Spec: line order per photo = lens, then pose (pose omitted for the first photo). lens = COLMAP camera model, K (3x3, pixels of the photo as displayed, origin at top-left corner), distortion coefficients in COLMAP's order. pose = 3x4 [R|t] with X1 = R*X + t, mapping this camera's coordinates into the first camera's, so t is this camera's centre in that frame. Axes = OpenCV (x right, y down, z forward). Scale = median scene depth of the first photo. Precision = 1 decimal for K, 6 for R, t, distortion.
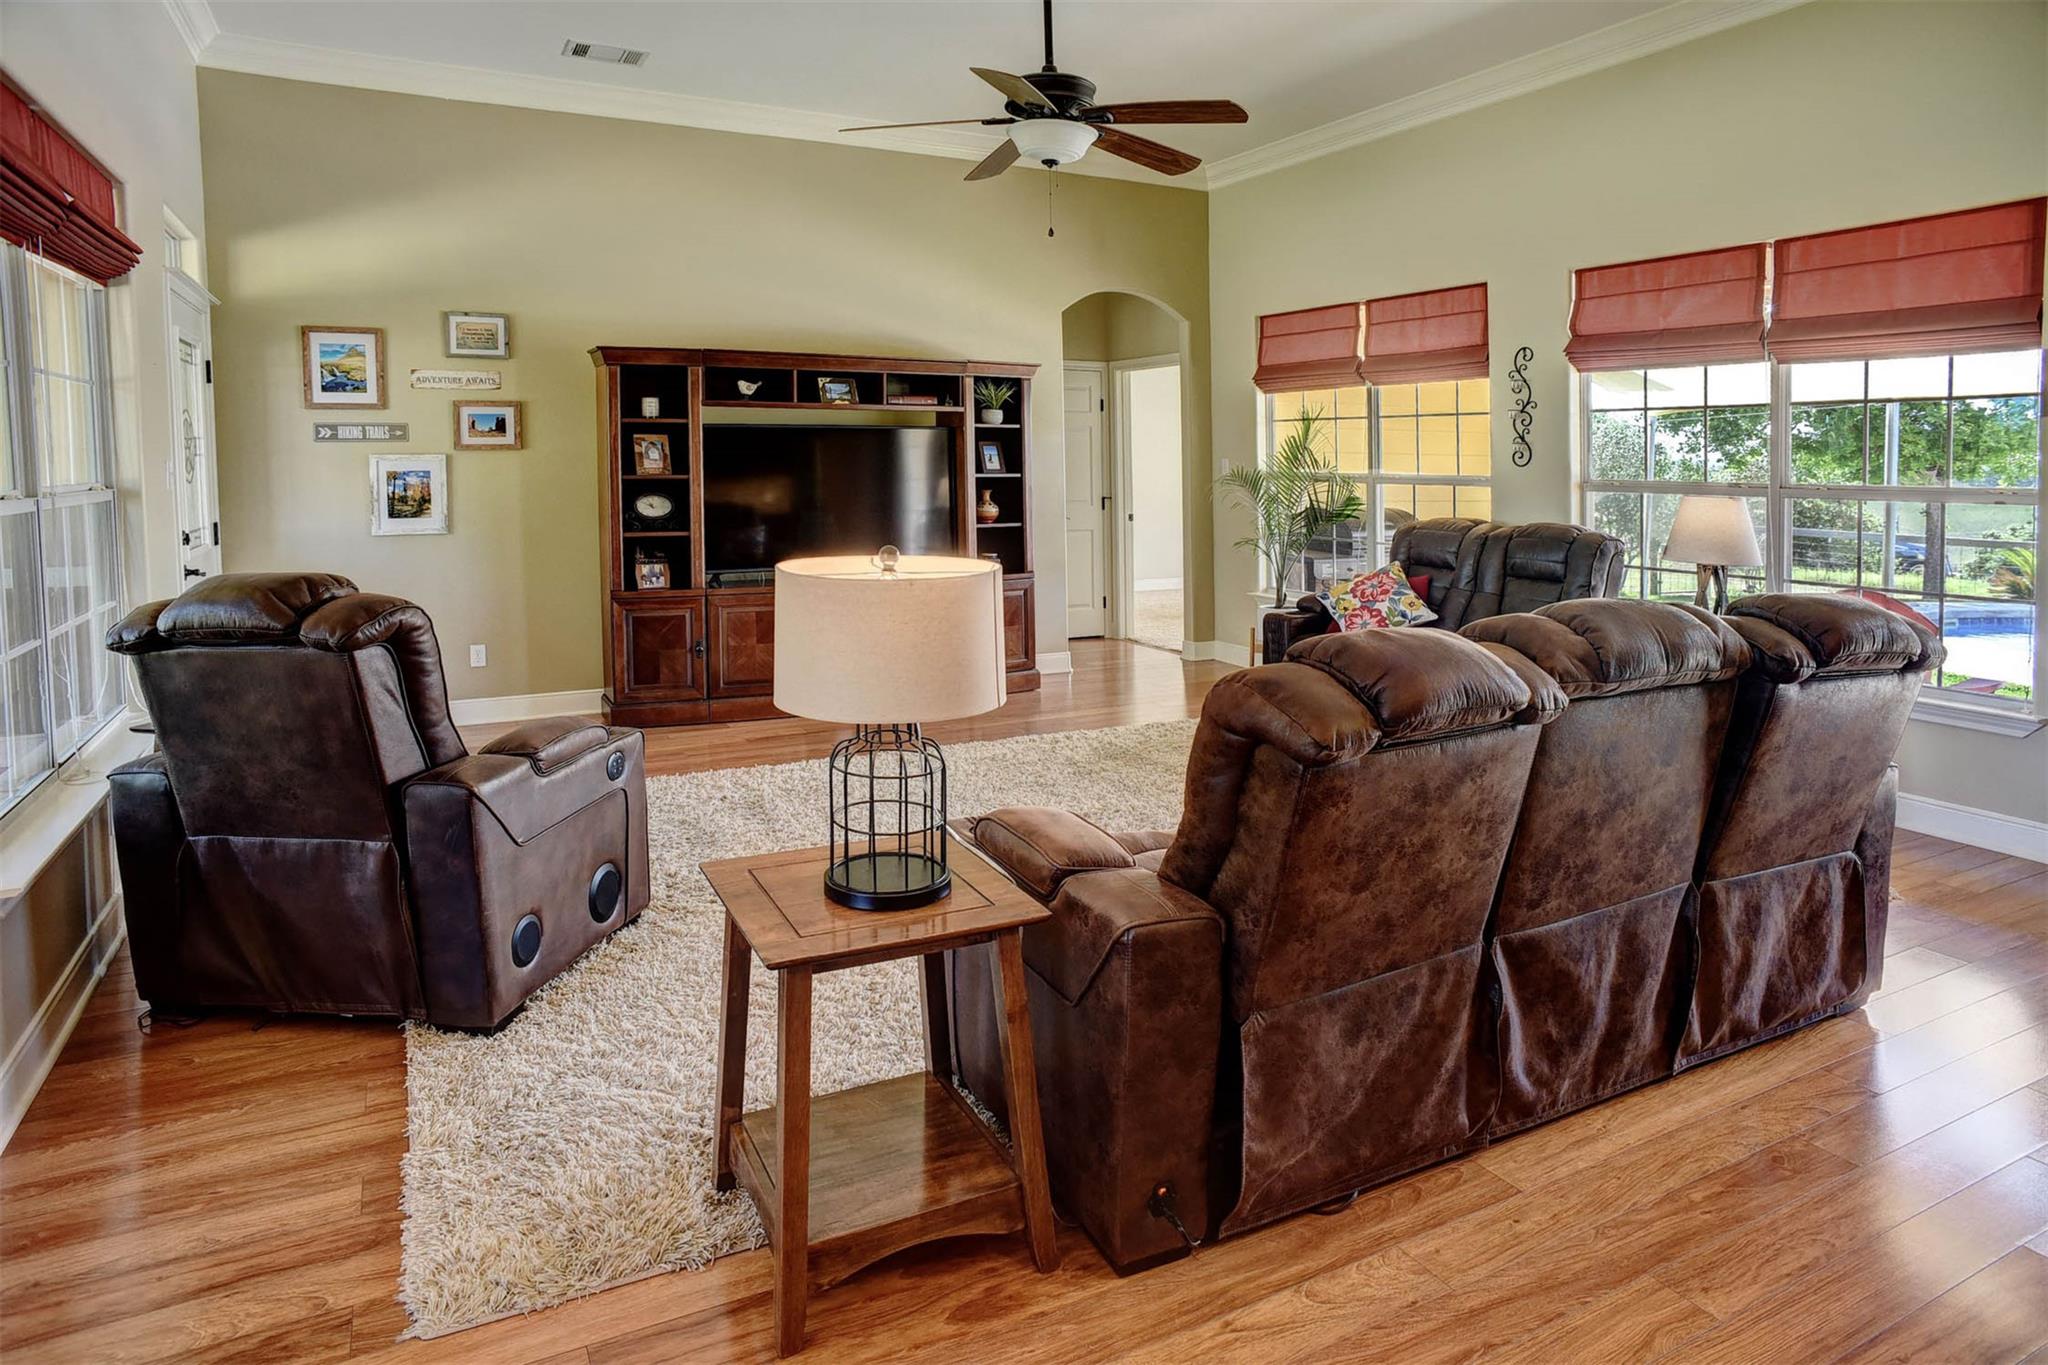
lens RADIAL K [[1180.4, 0, 1028.6], [0, 1180.4, 689.2], [0, 0, 1]] dist [-0.084438, 0.064143]
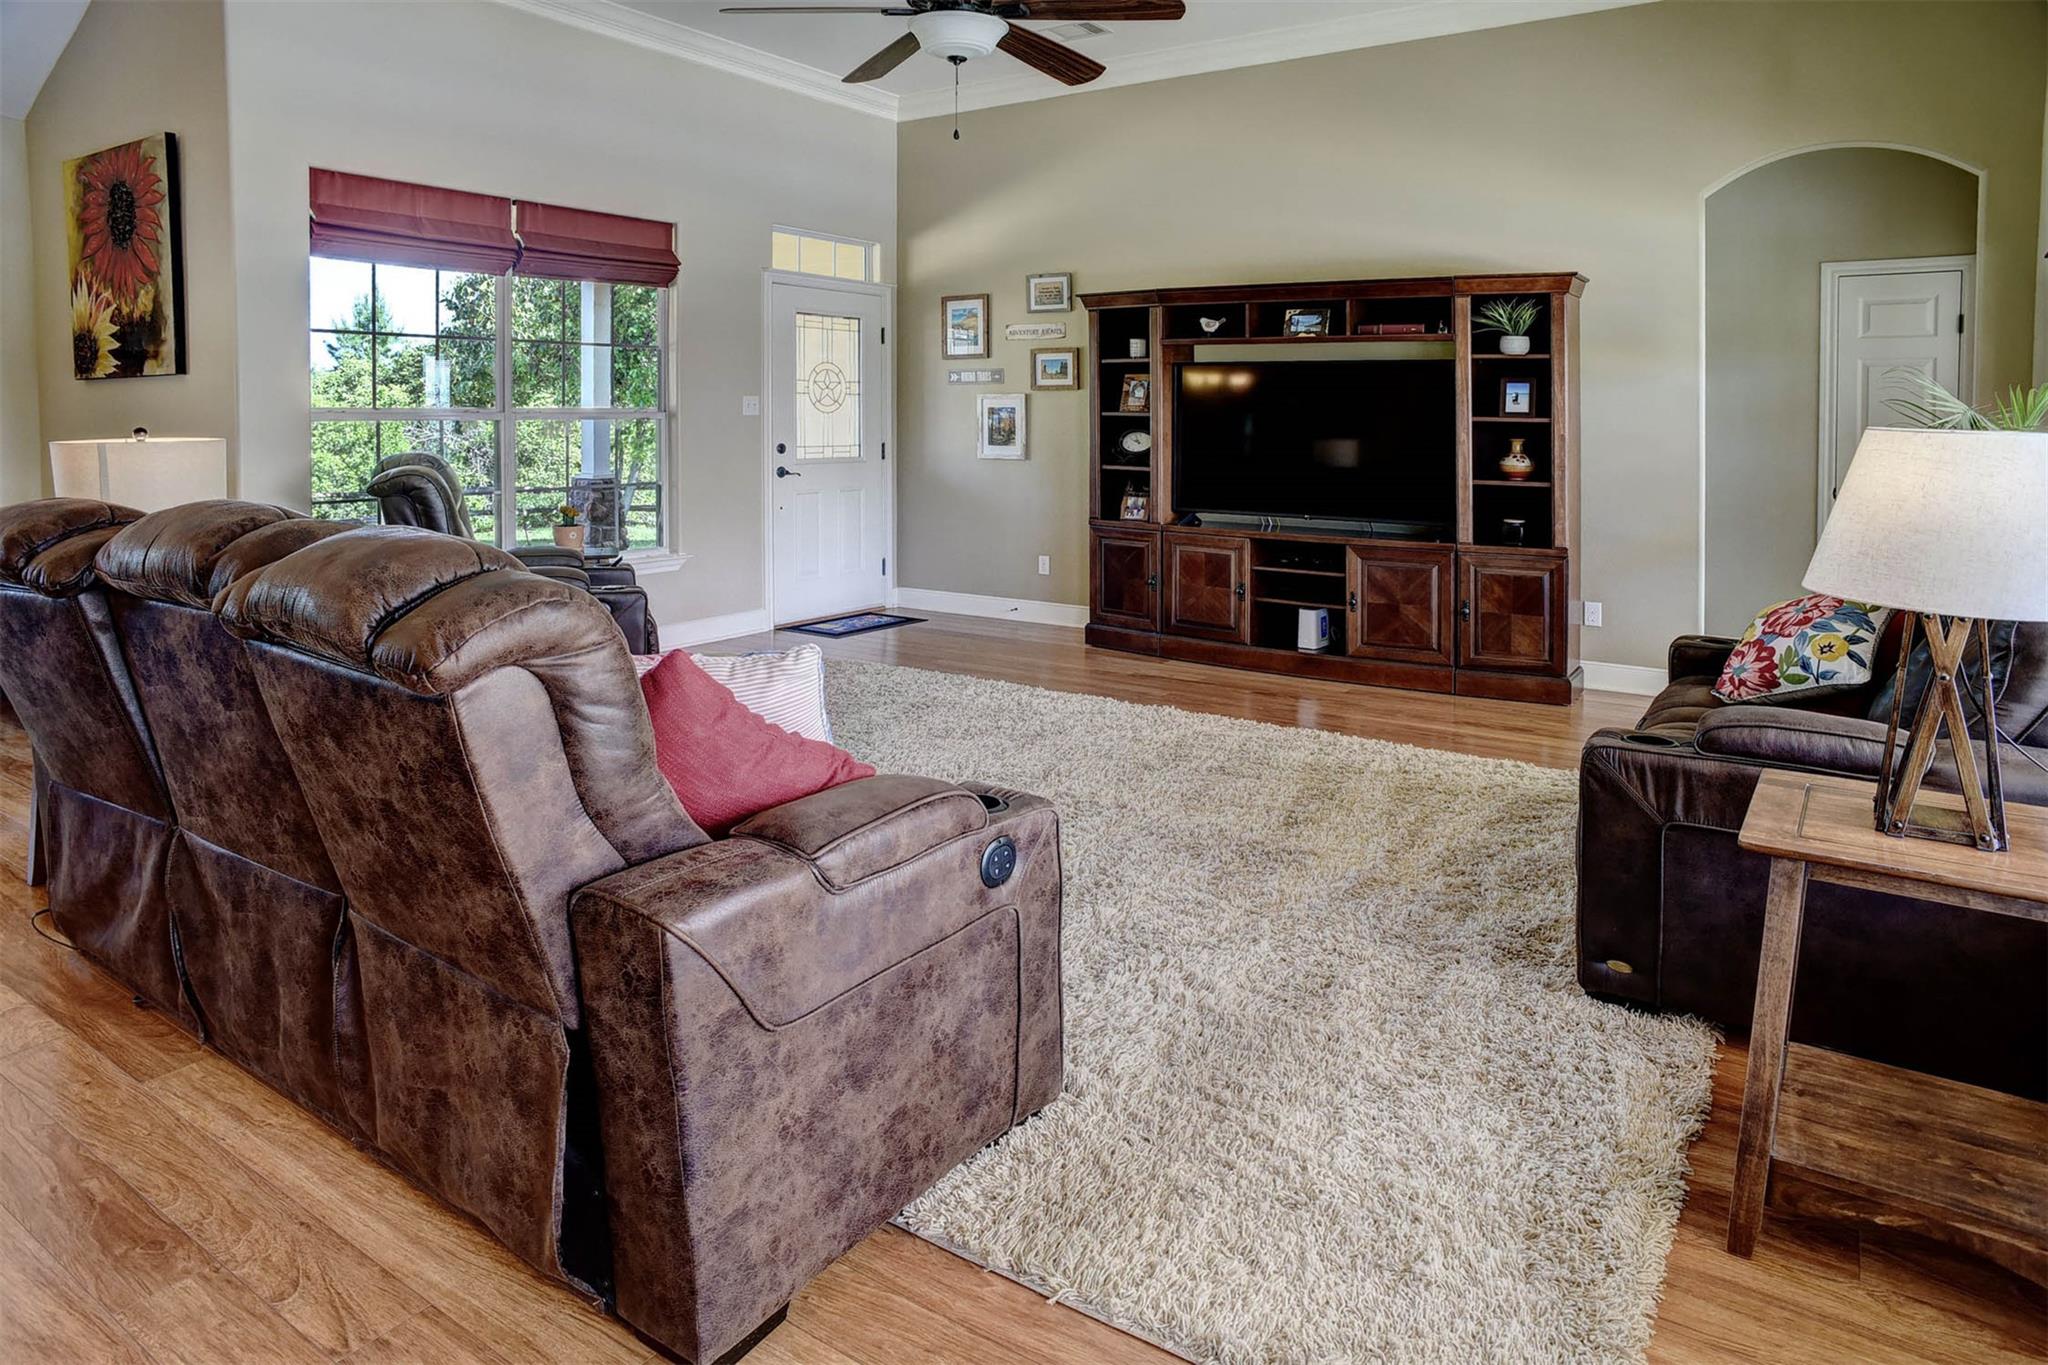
lens RADIAL K [[1180.4, 0, 1028.6], [0, 1180.4, 689.2], [0, 0, 1]] dist [-0.084438, 0.064143]
pose [[0.482853, 0.196788, -0.853304, 0.605530], [-0.173510, 0.976604, 0.127041, -0.057212], [0.858340, 0.086714, 0.505700, 0.404754]]
